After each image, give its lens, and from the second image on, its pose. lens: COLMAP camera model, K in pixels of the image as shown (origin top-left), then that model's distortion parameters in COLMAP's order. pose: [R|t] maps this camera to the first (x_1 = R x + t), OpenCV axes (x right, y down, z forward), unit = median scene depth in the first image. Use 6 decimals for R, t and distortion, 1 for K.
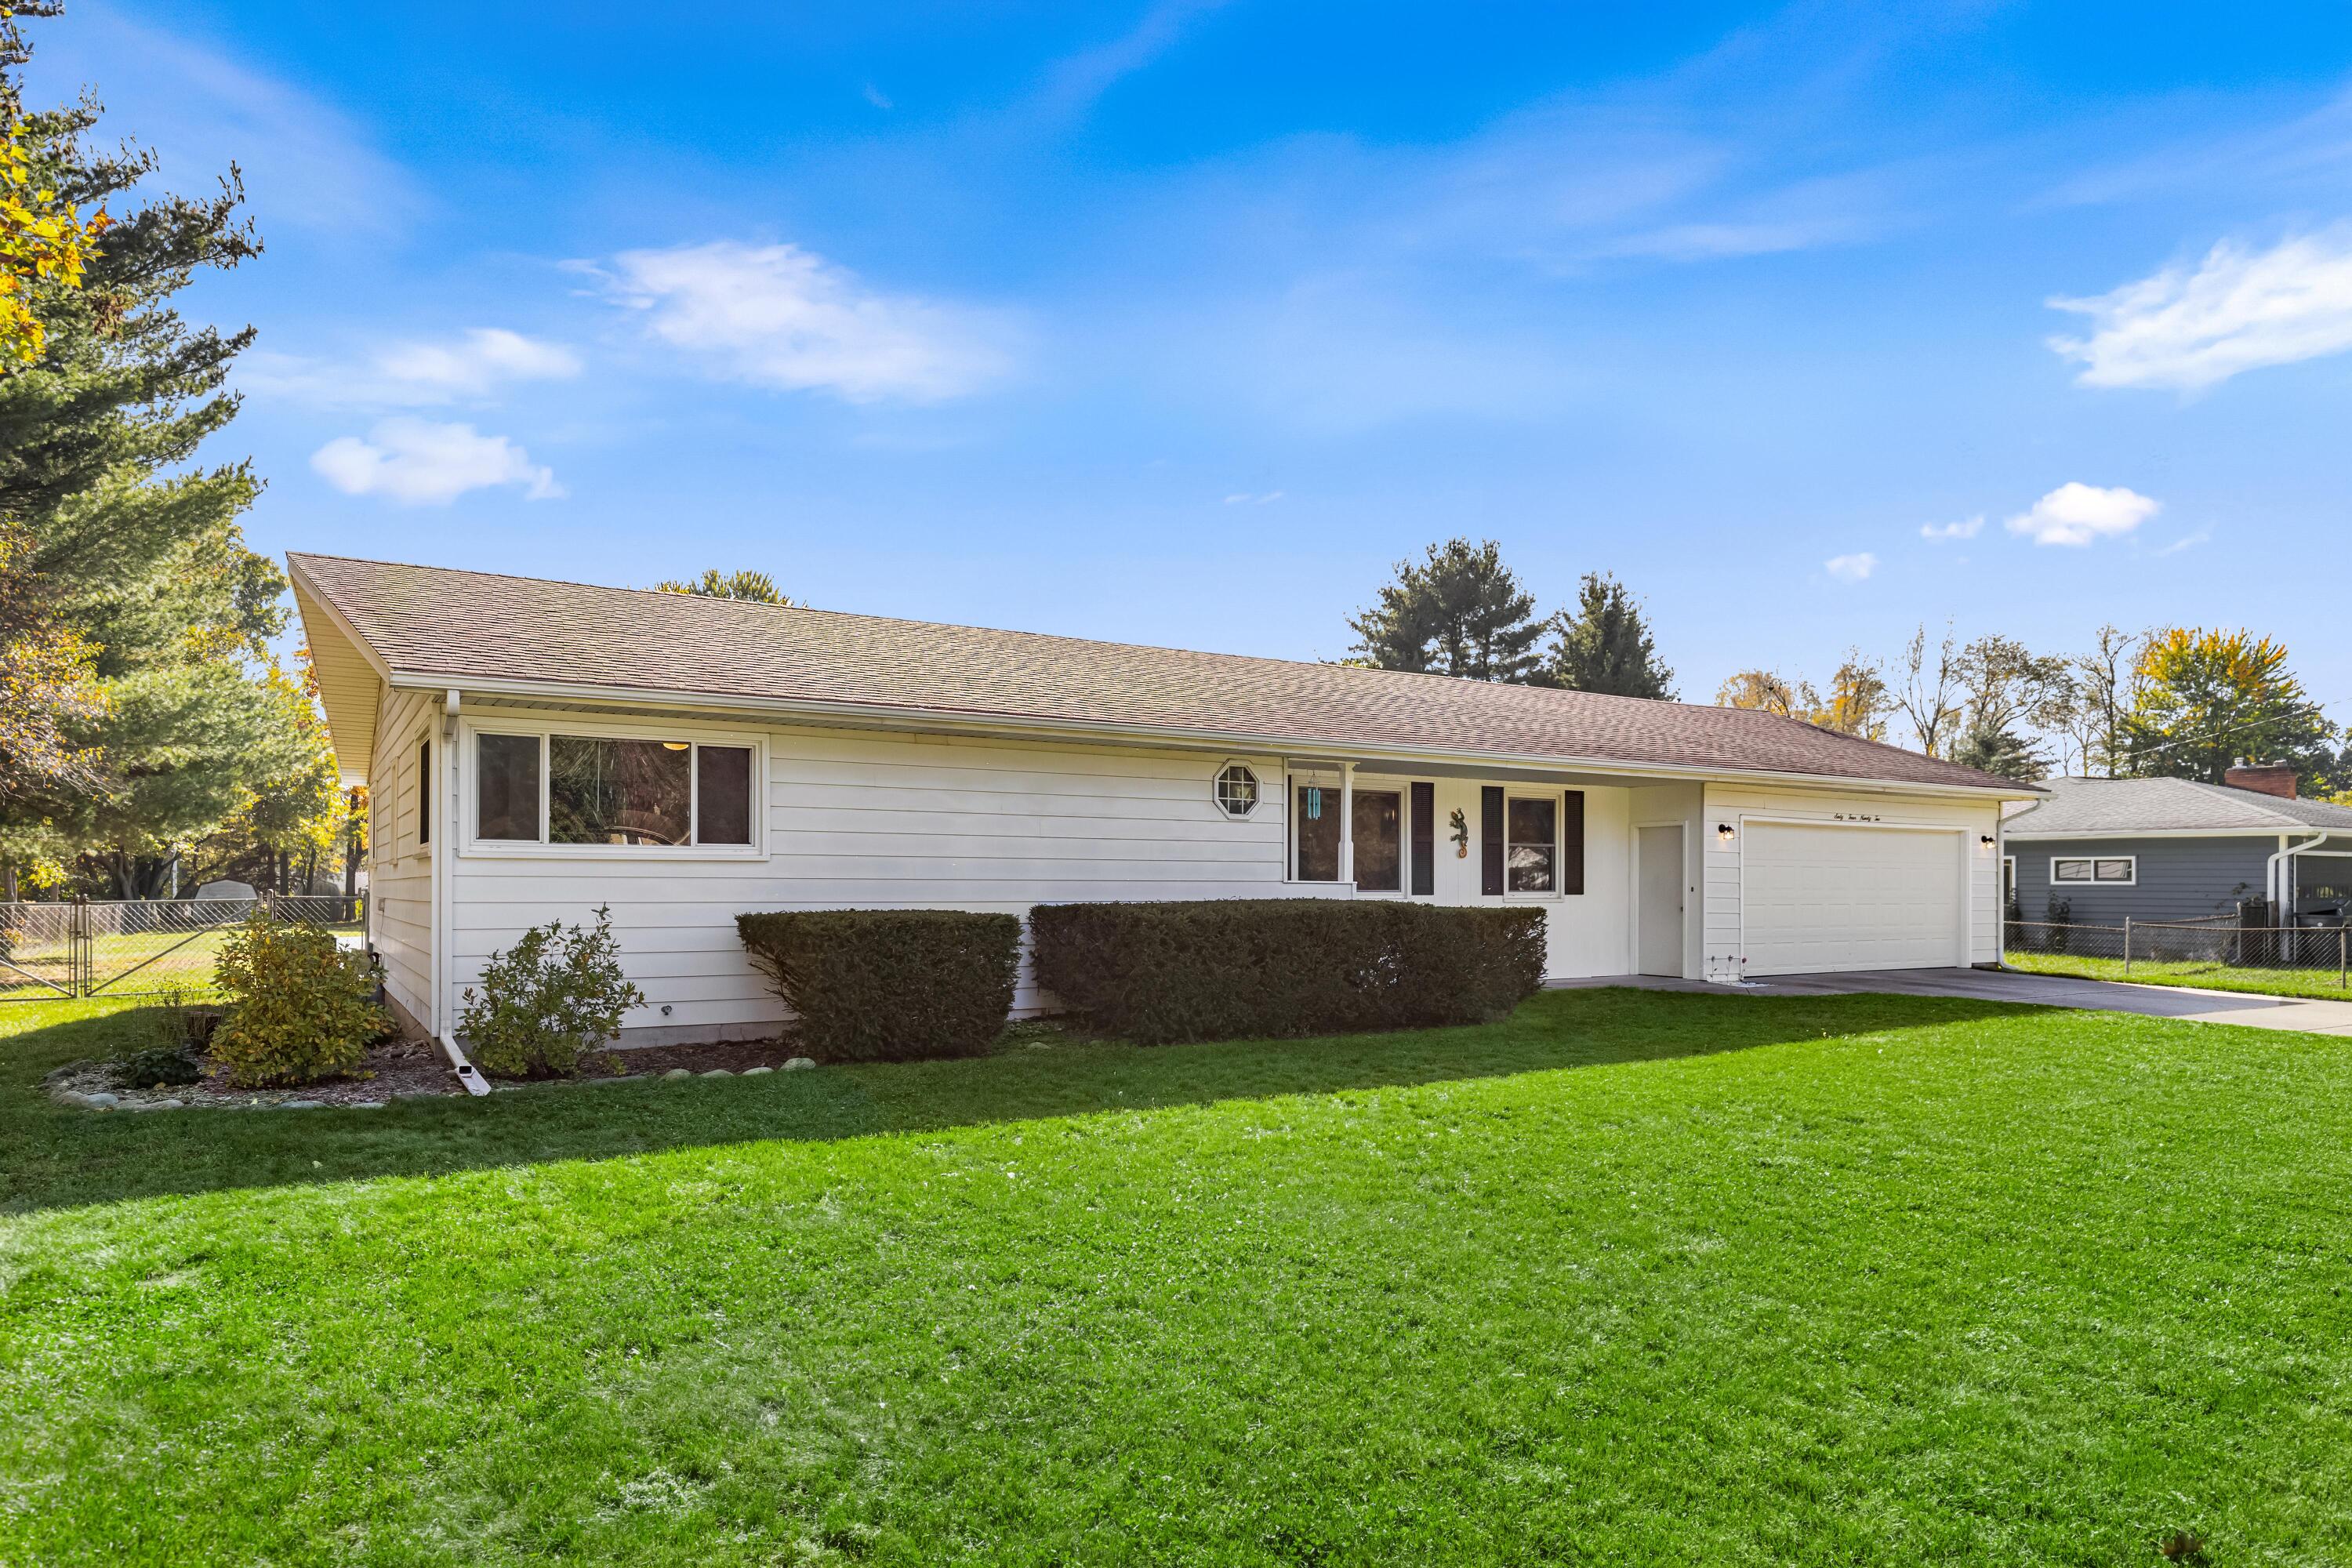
lens RADIAL K [[1456.6, 0, 1176.0], [0, 1456.6, 784.0], [0, 0, 1]] dist [-0.078328, -0.000295]
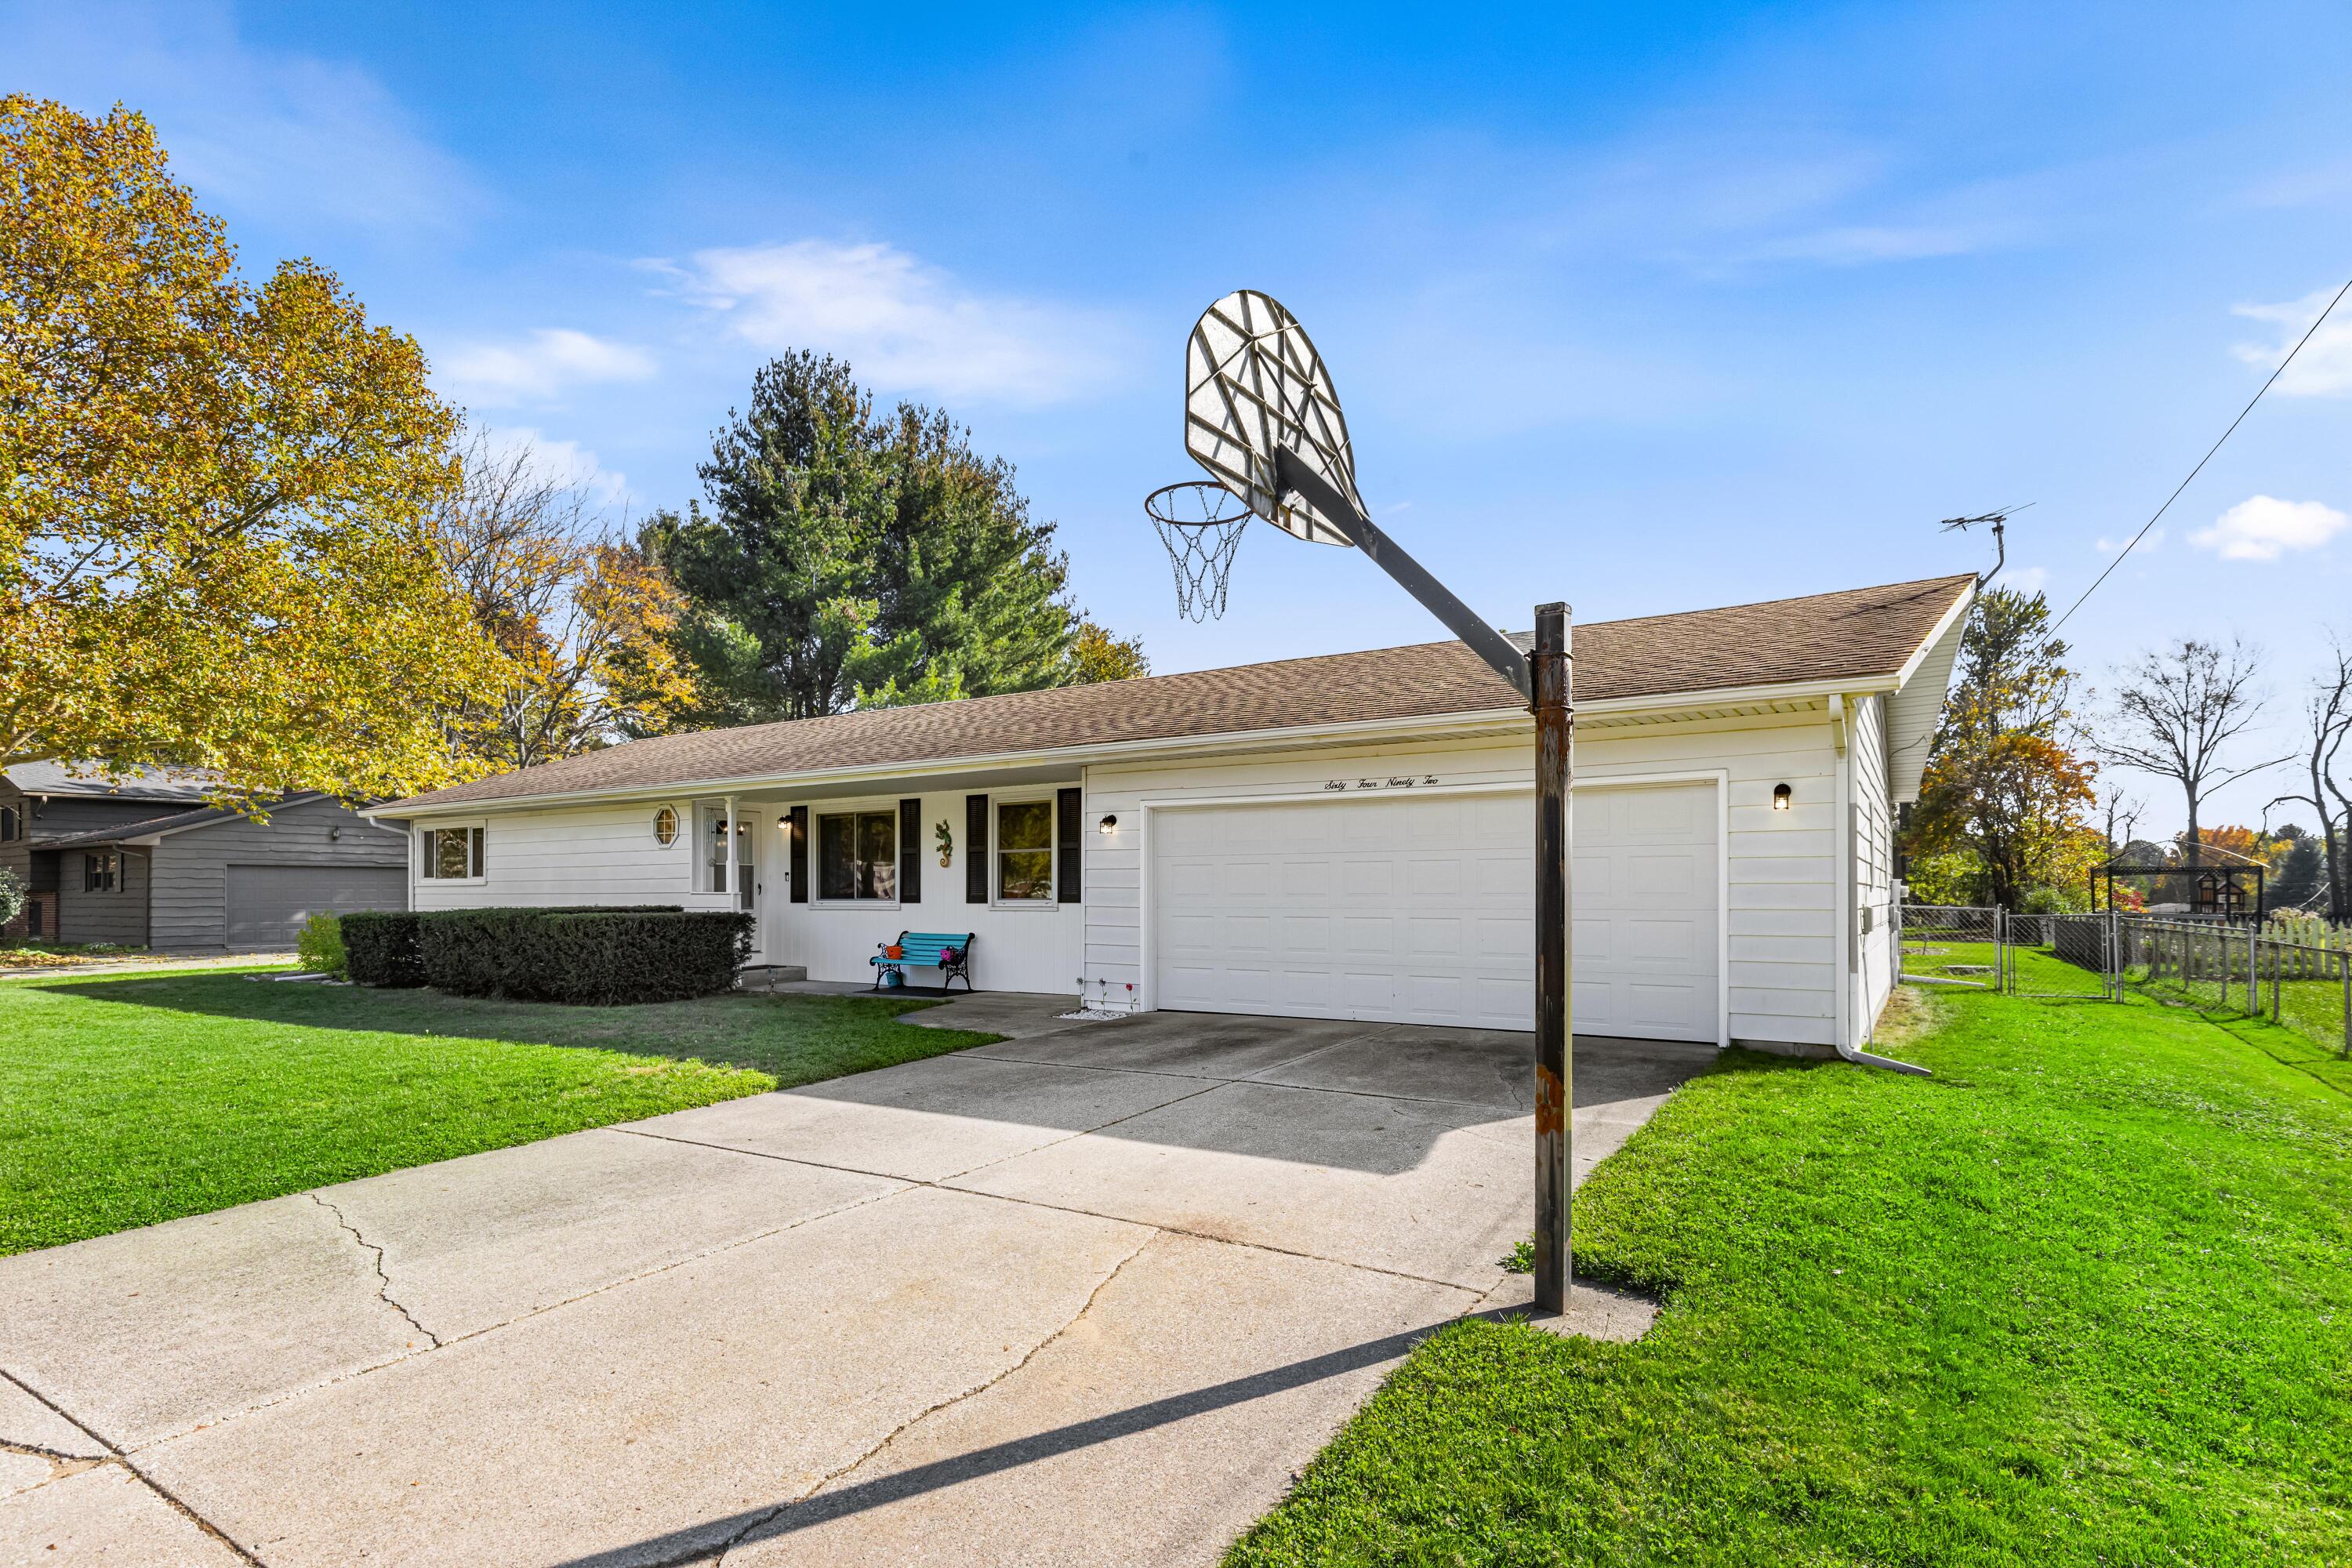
lens RADIAL K [[1234.6, 0, 1159.2], [0, 1234.6, 833.8], [0, 0, 1]] dist [-0.002898, -0.000076]
pose [[0.415977, -0.055078, -0.907706, 1.062001], [0.068845, 0.997207, -0.028959, 0.063062], [0.906765, -0.050445, 0.418607, 0.768775]]
